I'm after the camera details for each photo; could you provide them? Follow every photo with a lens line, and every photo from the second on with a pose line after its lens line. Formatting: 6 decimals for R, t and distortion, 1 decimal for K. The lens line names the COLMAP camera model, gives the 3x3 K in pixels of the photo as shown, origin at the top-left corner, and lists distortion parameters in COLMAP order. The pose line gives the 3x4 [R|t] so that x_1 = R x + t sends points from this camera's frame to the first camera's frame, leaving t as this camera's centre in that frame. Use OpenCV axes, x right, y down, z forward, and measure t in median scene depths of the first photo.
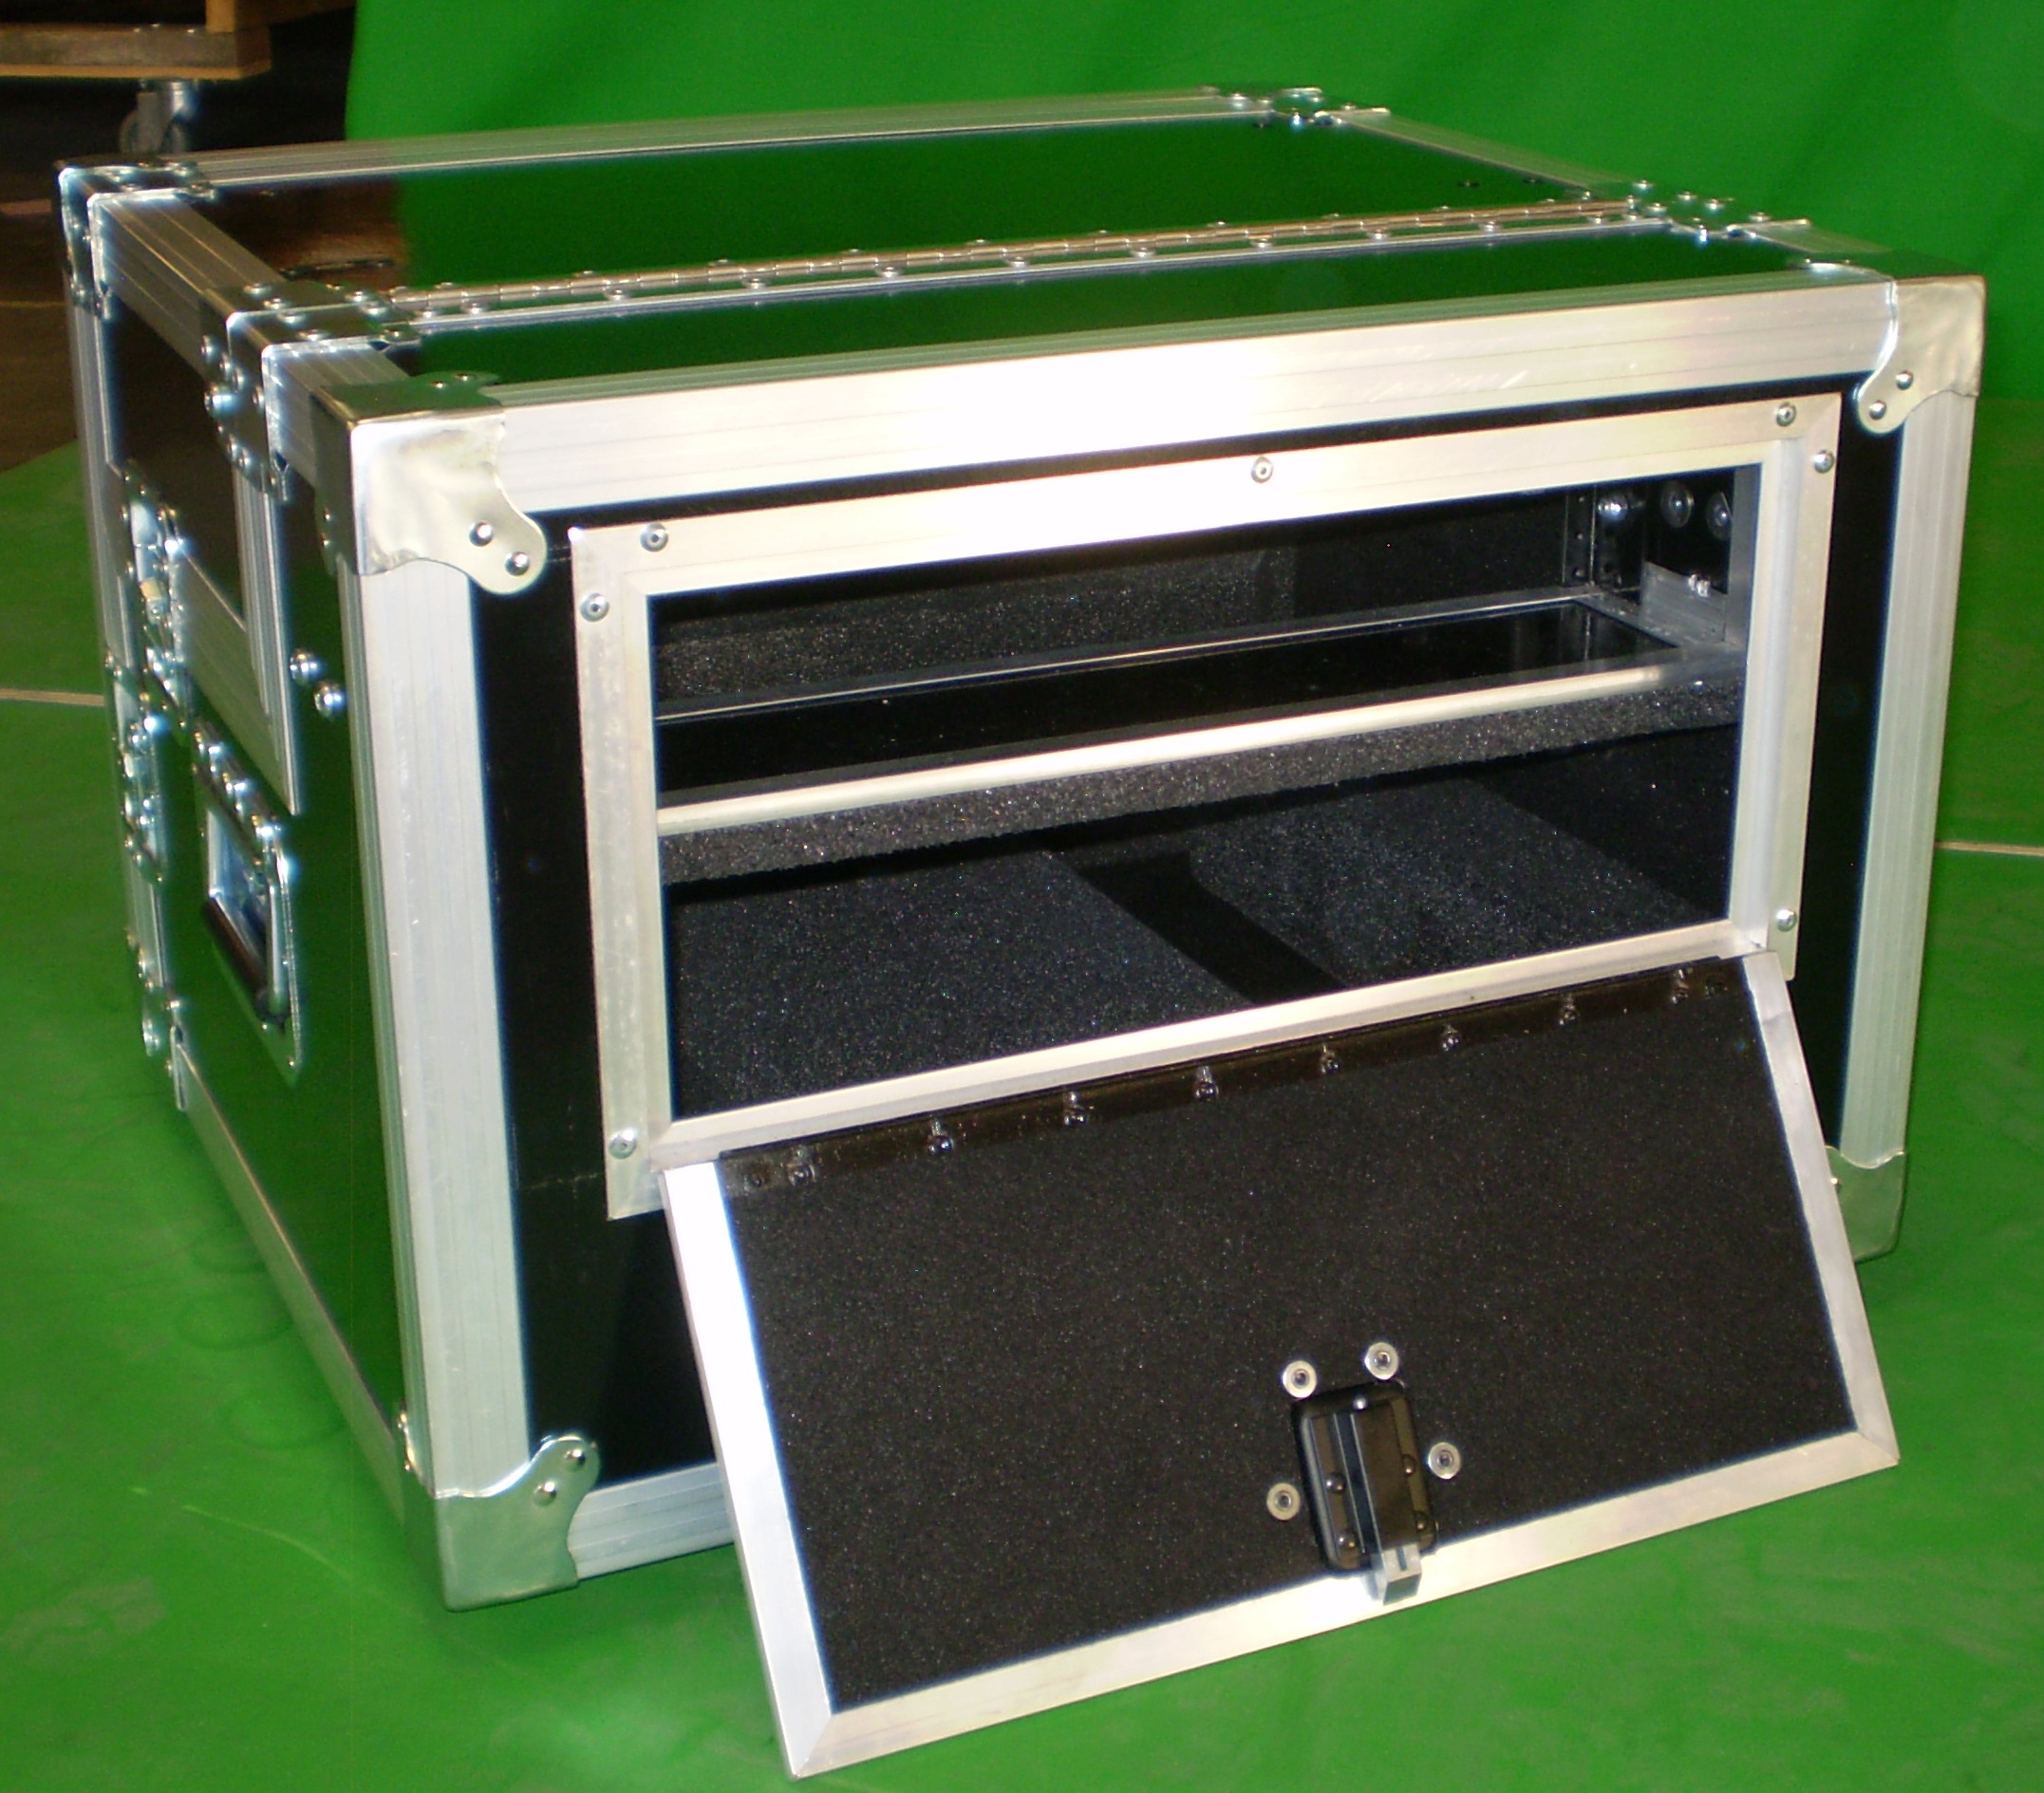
lens RADIAL K [[3330.7, 0, 1157.3], [0, 3330.7, 897.1], [0, 0, 1]] dist [-0.173455, -0.249991]
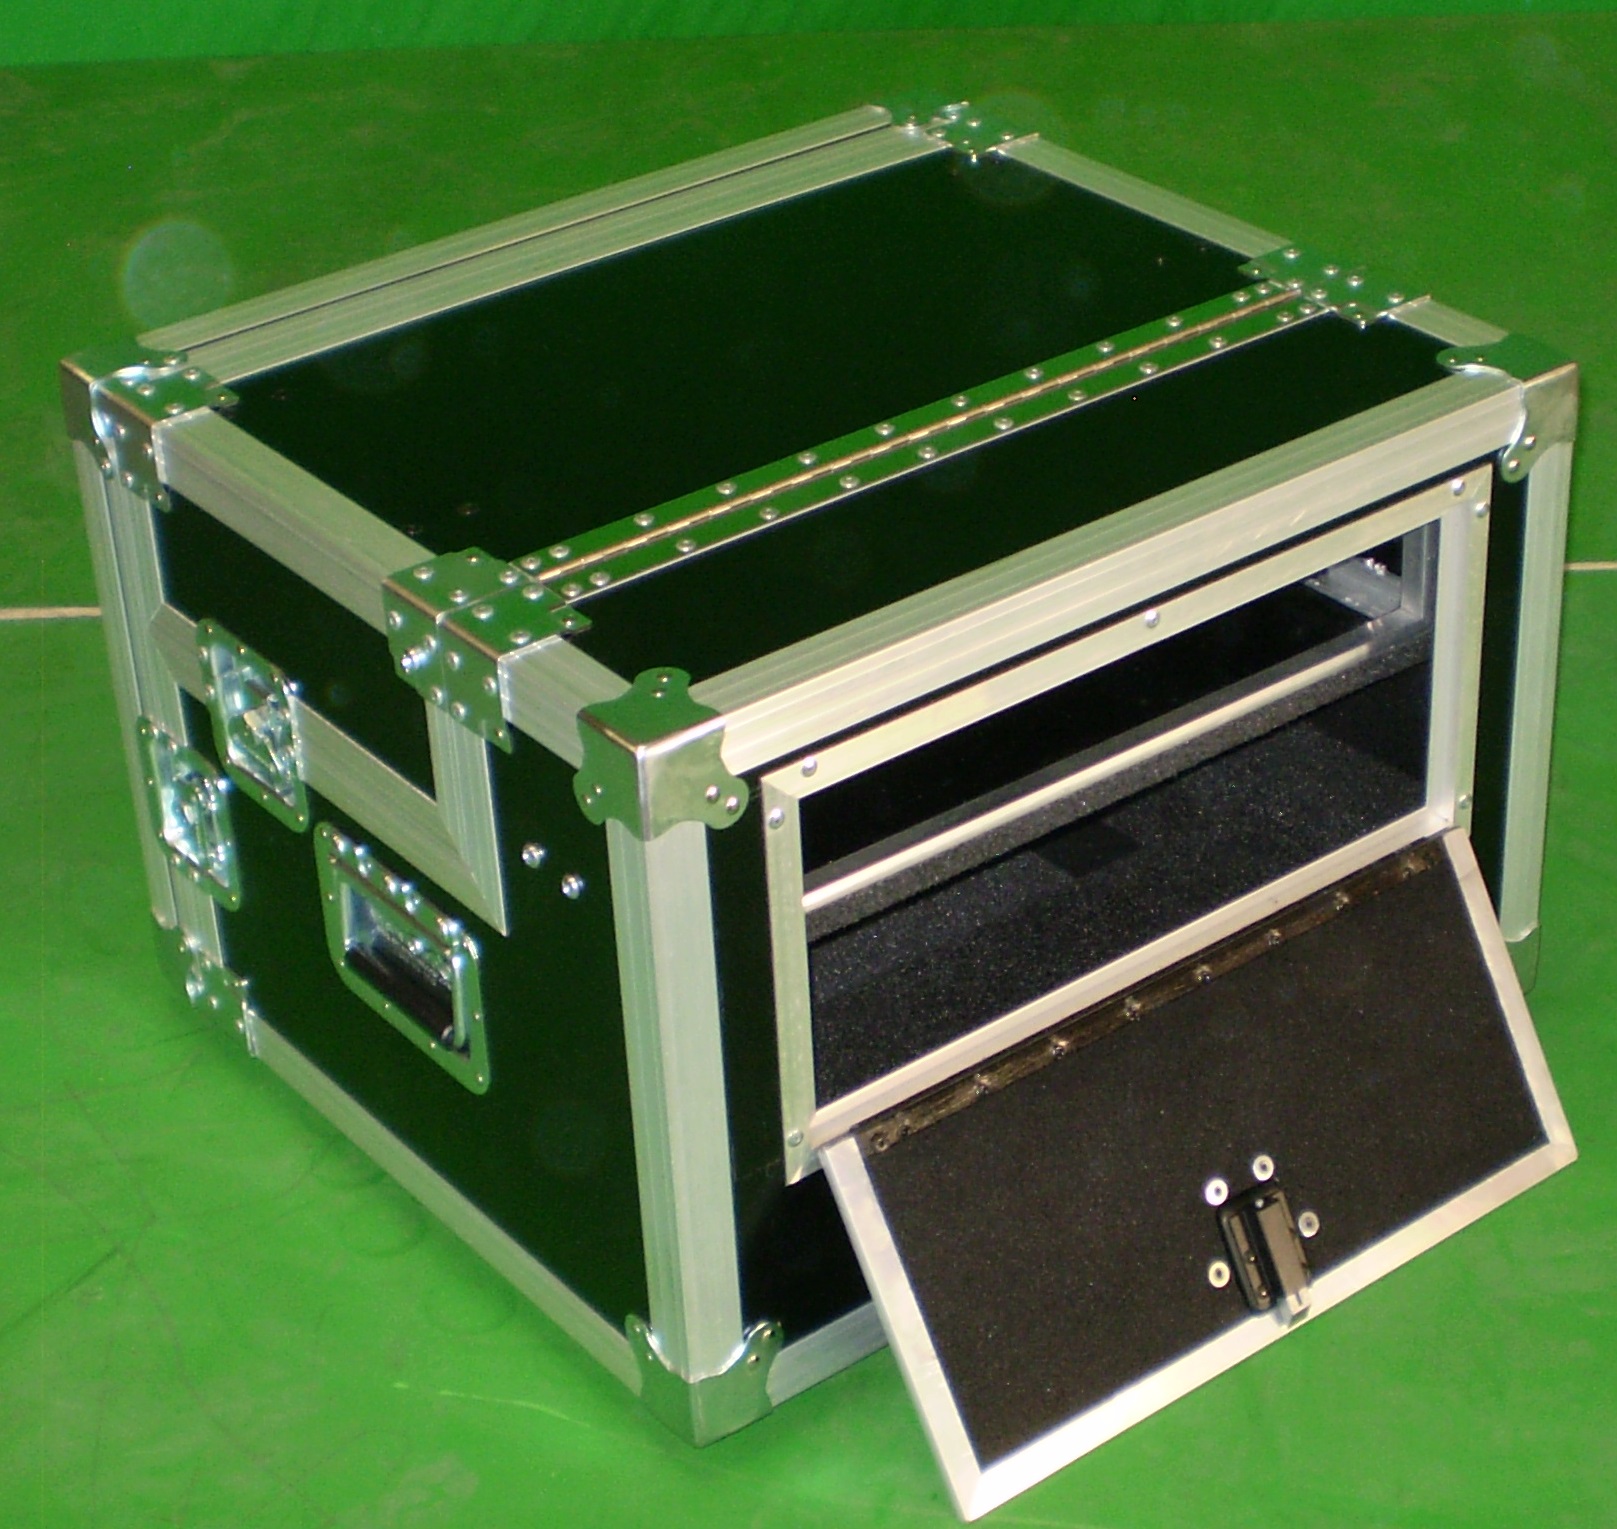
lens RADIAL K [[3470.7, 0, 808.5], [0, 3470.7, 764.5], [0, 0, 1]] dist [-0.192903, -0.018700]
pose [[0.981110, -0.143457, 0.129780, -0.312272], [0.119278, 0.976776, 0.177995, -0.342093], [-0.152301, -0.159153, 0.975436, -0.461398]]
